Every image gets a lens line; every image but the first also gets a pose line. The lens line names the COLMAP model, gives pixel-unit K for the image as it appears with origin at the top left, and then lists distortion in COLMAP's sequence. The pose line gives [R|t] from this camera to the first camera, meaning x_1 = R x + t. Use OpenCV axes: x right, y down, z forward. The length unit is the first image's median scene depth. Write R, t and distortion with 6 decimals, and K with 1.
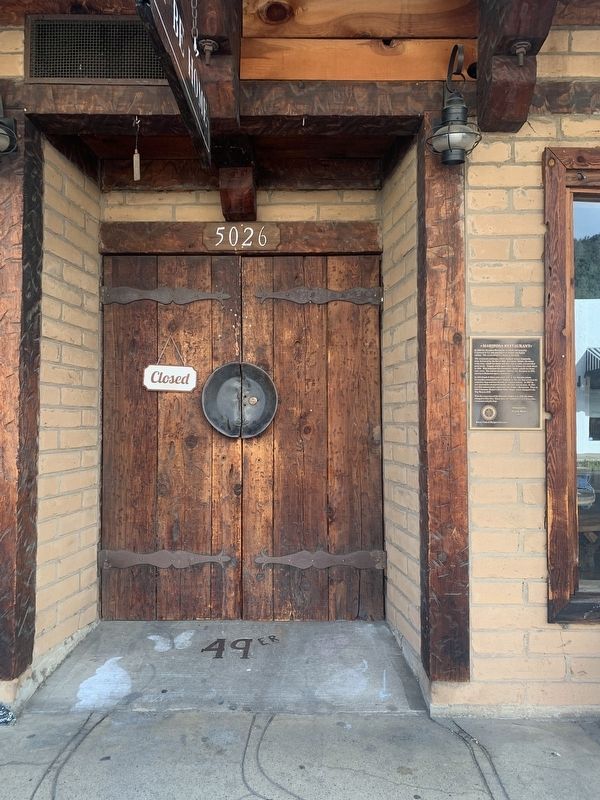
lens RADIAL K [[590.9, 0, 300.0], [0, 590.9, 400.0], [0, 0, 1]] dist [0.031295, -0.002423]
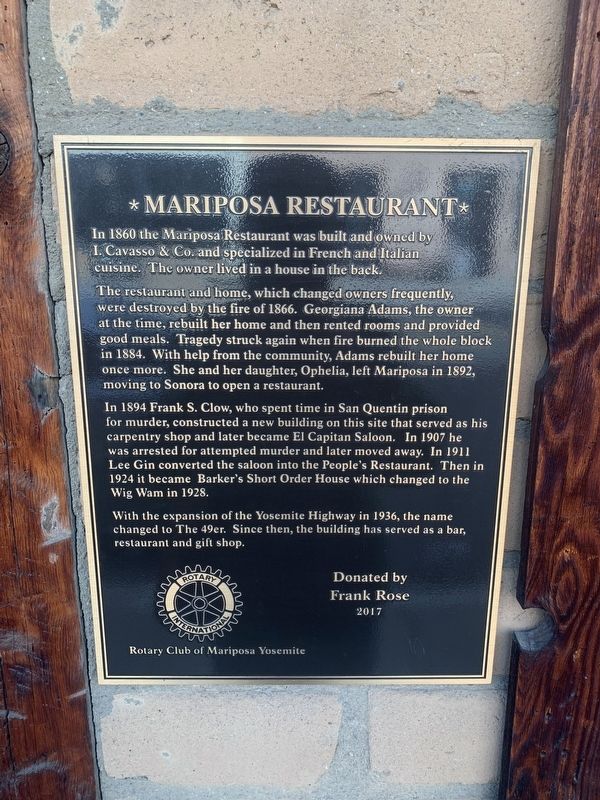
lens RADIAL K [[590.9, 0, 300.0], [0, 590.9, 400.0], [0, 0, 1]] dist [0.031295, -0.002423]
pose [[0.999978, 0.003572, -0.005564, 0.345048], [-0.002057, 0.967799, 0.251715, -0.080818], [0.006284, -0.251698, 0.967785, 0.833049]]
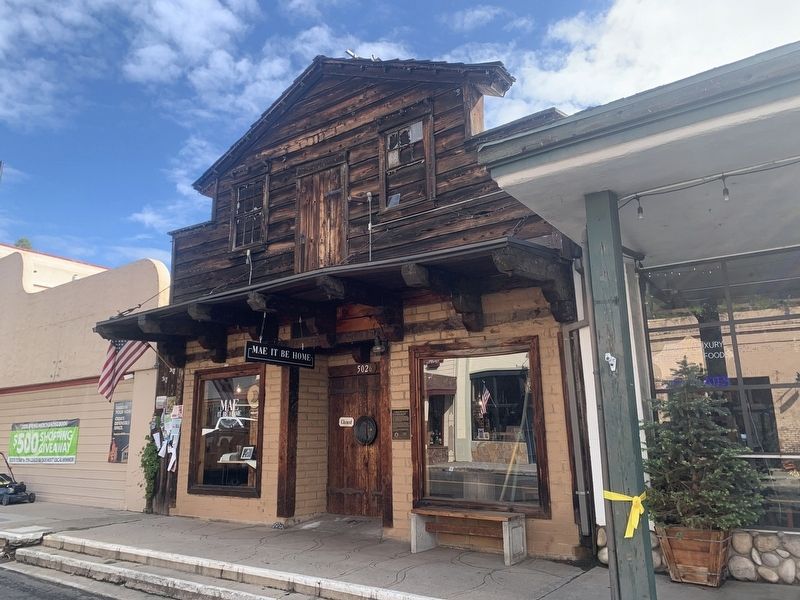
lens RADIAL K [[590.9, 0, 400.0], [0, 590.9, 300.0], [0, 0, 1]] dist [0.031295, -0.002423]
pose [[0.811932, -0.140334, -0.566632, 2.105722], [0.032637, 0.980068, -0.195962, -0.059590], [0.582838, 0.140615, 0.800329, -1.473879]]
